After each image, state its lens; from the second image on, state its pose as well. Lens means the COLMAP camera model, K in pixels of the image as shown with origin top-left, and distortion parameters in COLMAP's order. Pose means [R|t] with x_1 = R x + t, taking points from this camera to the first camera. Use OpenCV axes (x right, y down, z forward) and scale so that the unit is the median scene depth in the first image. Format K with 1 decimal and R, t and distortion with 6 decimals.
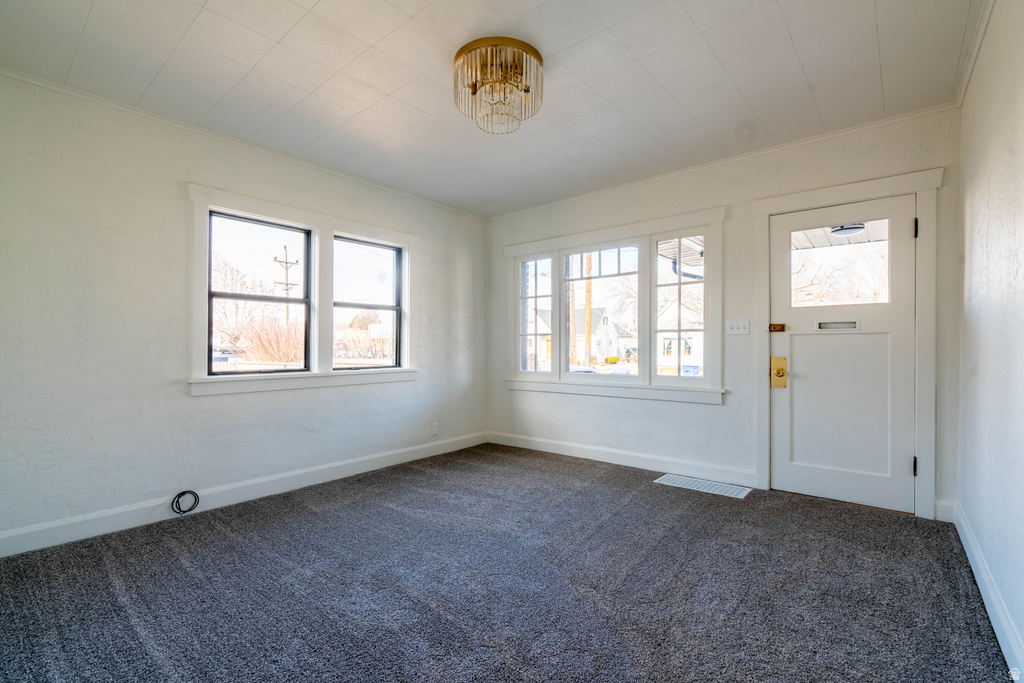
lens RADIAL K [[463.1, 0, 509.4], [0, 463.1, 345.0], [0, 0, 1]] dist [0.000220, 0.000552]
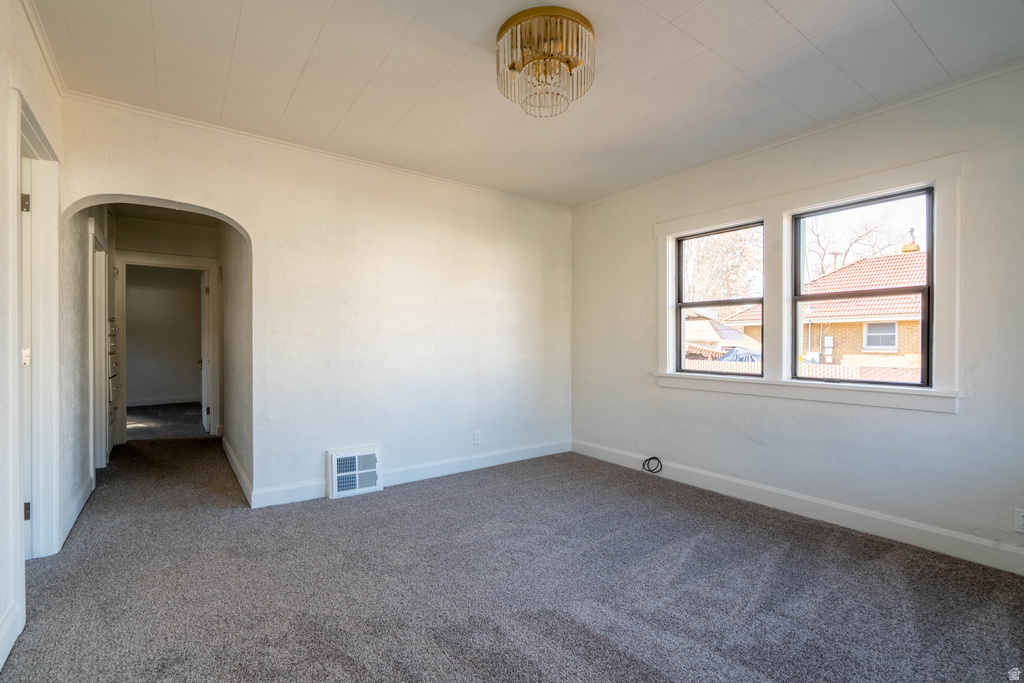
lens RADIAL K [[471.5, 0, 510.1], [0, 471.5, 344.9], [0, 0, 1]] dist [0.001665, 0.000420]
pose [[-0.246476, -0.000535, -0.969149, 0.616703], [-0.009175, 0.999956, 0.001782, -0.003413], [0.969105, 0.009331, -0.246470, 0.802248]]
